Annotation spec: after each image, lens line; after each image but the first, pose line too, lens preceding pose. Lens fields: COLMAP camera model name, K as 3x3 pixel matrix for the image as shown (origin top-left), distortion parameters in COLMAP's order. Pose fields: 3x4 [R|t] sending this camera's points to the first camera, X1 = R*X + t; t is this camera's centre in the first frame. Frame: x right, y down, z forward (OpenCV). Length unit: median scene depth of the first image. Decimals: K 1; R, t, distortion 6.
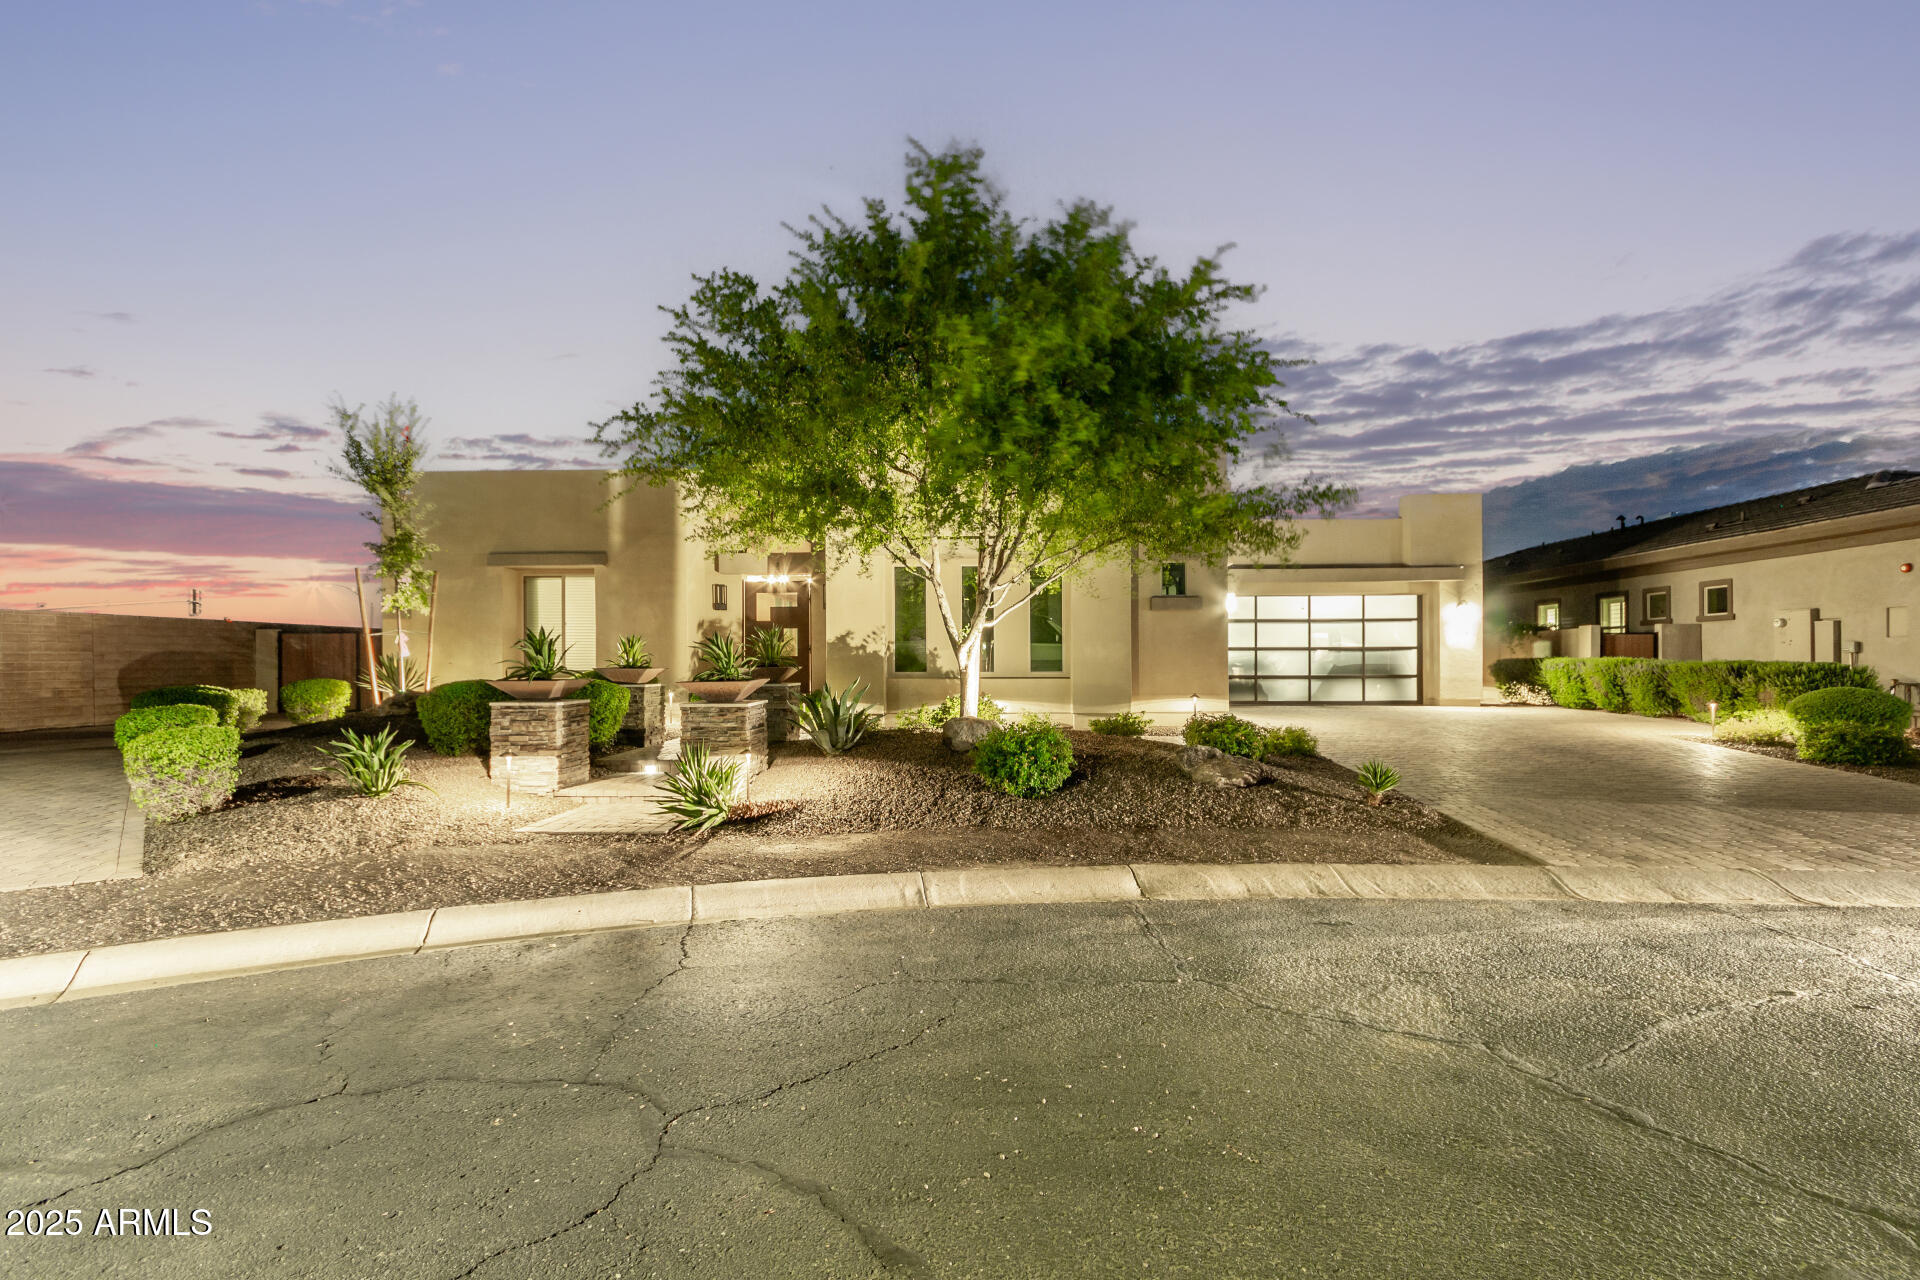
lens RADIAL K [[874.0, 0, 960.0], [0, 874.0, 640.0], [0, 0, 1]] dist [0.000466, 0.000205]
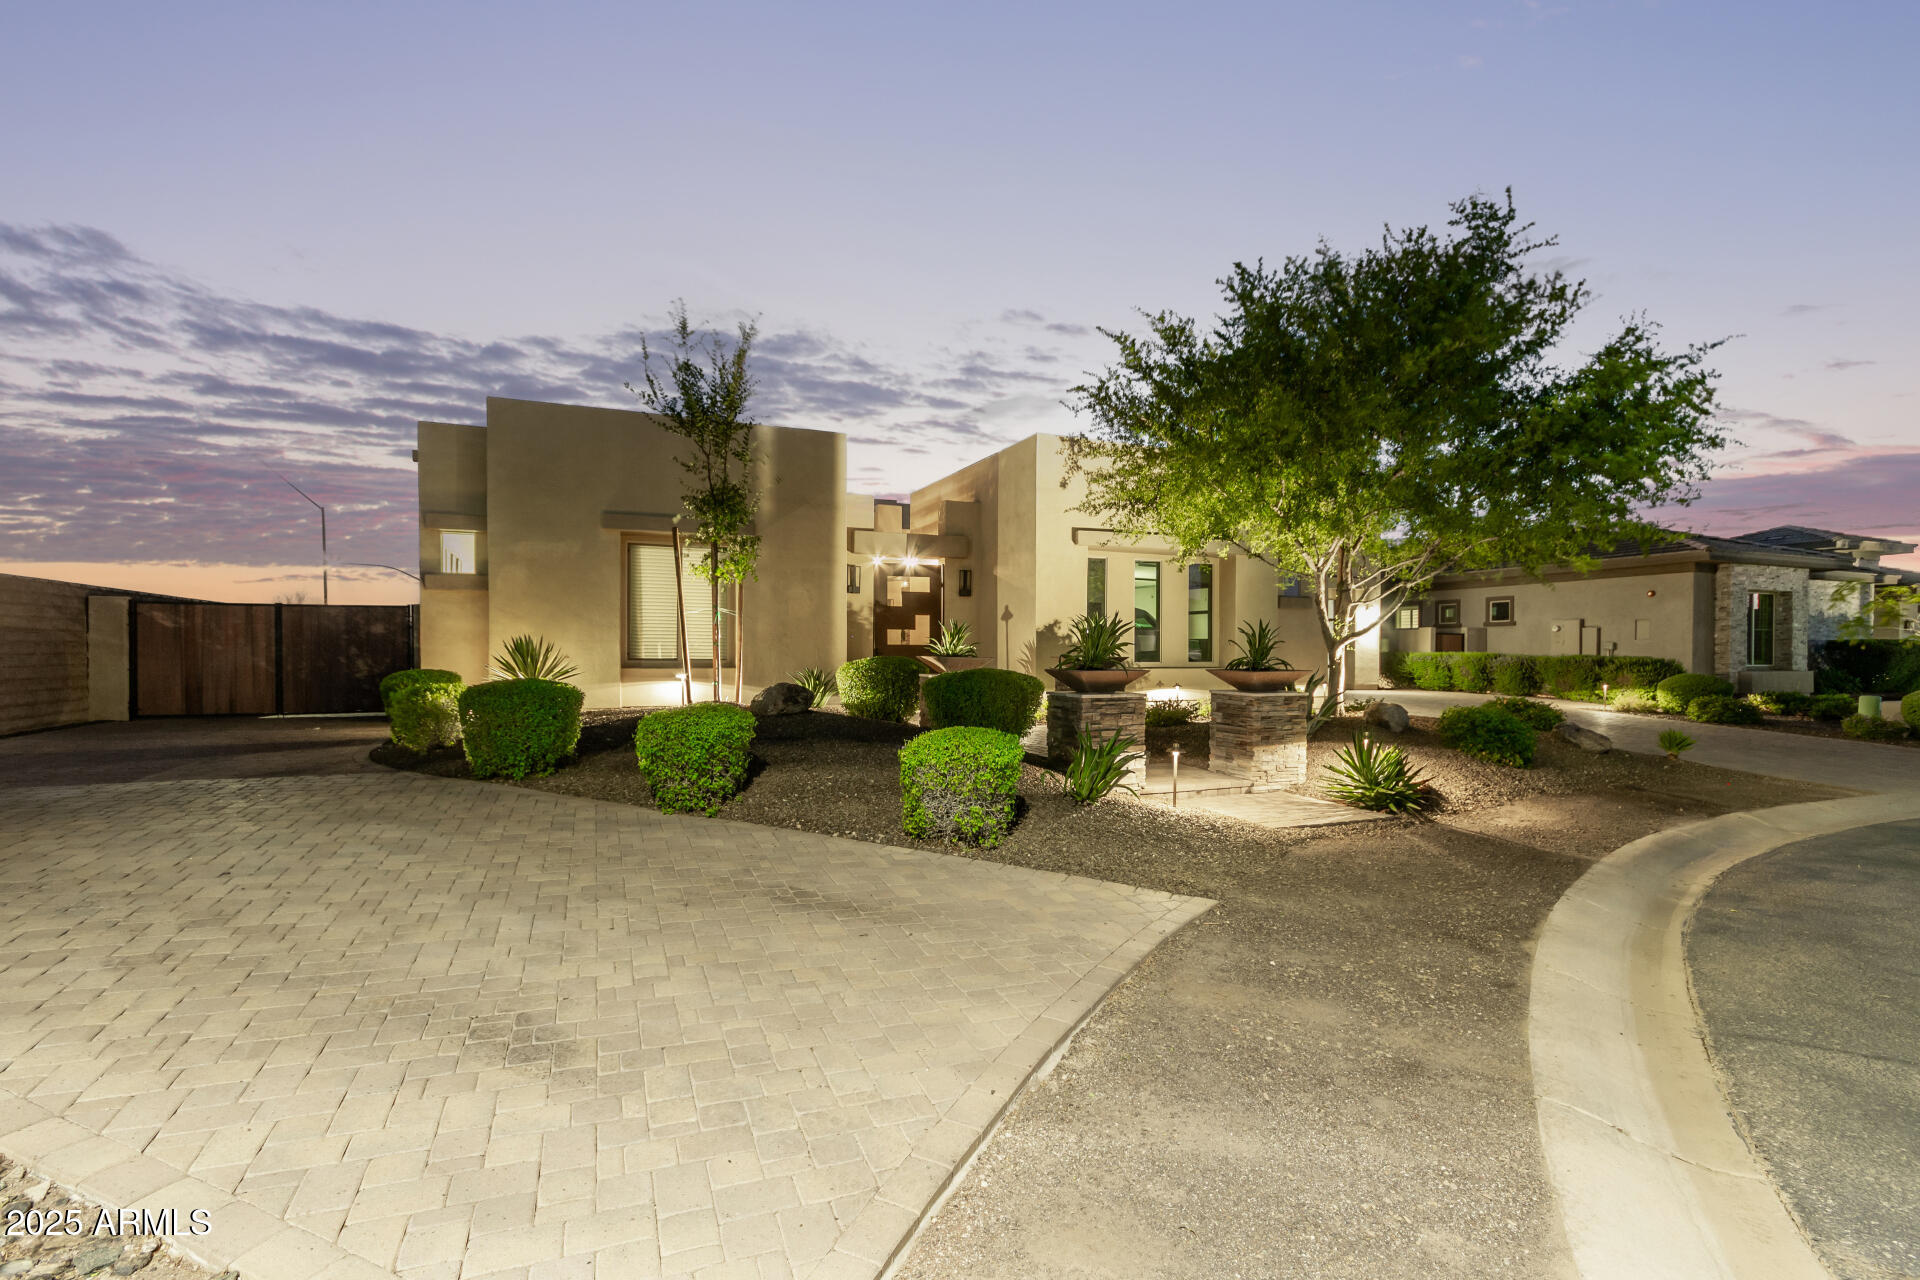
lens RADIAL K [[874.0, 0, 960.0], [0, 874.0, 640.0], [0, 0, 1]] dist [0.000466, 0.000205]
pose [[0.905260, 0.012824, 0.424665, -0.739439], [-0.017378, 0.999826, 0.006852, 0.008277], [-0.424503, -0.013583, 0.905325, 0.175143]]
